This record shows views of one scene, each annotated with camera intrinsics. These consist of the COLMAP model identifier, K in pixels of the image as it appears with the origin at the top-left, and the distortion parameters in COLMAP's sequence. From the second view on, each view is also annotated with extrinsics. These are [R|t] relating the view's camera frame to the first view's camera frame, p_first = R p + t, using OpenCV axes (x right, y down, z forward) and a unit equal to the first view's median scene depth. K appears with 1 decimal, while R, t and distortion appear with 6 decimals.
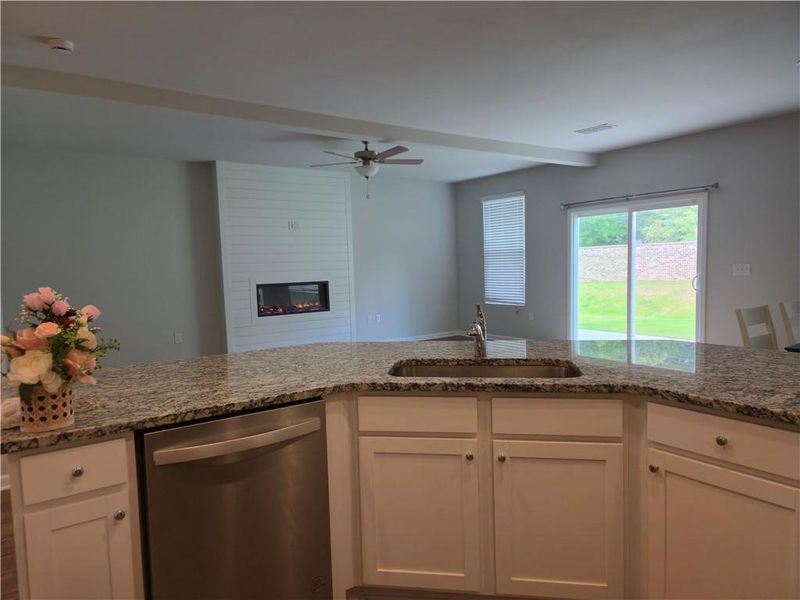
lens RADIAL K [[554.4, 0, 399.0], [0, 554.4, 299.4], [0, 0, 1]] dist [0.057775, -0.004346]
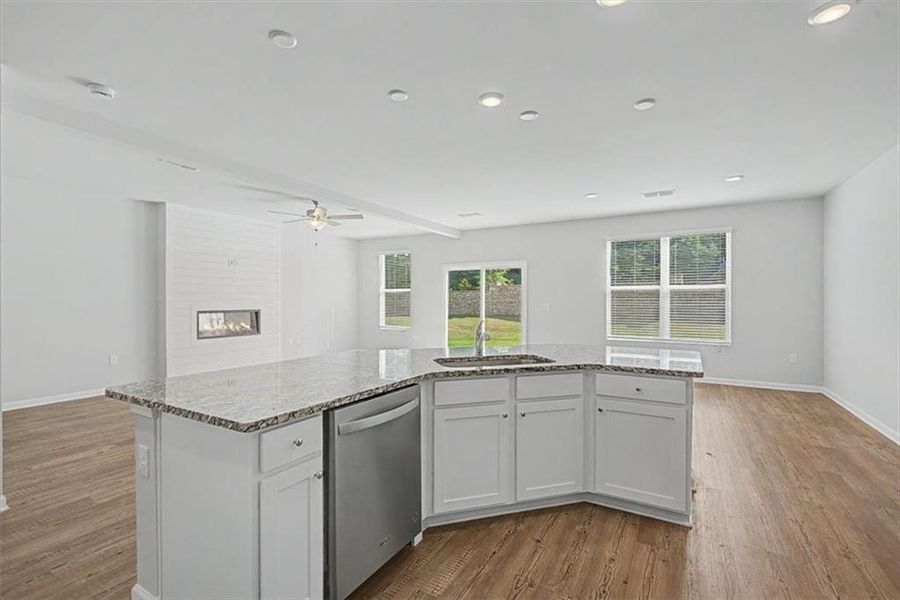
lens RADIAL K [[418.5, 0, 448.1], [0, 418.5, 300.9], [0, 0, 1]] dist [-0.009084, -0.000145]
pose [[0.899128, 0.028850, 0.436735, -0.542643], [0.001869, 0.997563, -0.069745, 0.042702], [-0.437683, 0.063526, 0.896883, -0.006581]]
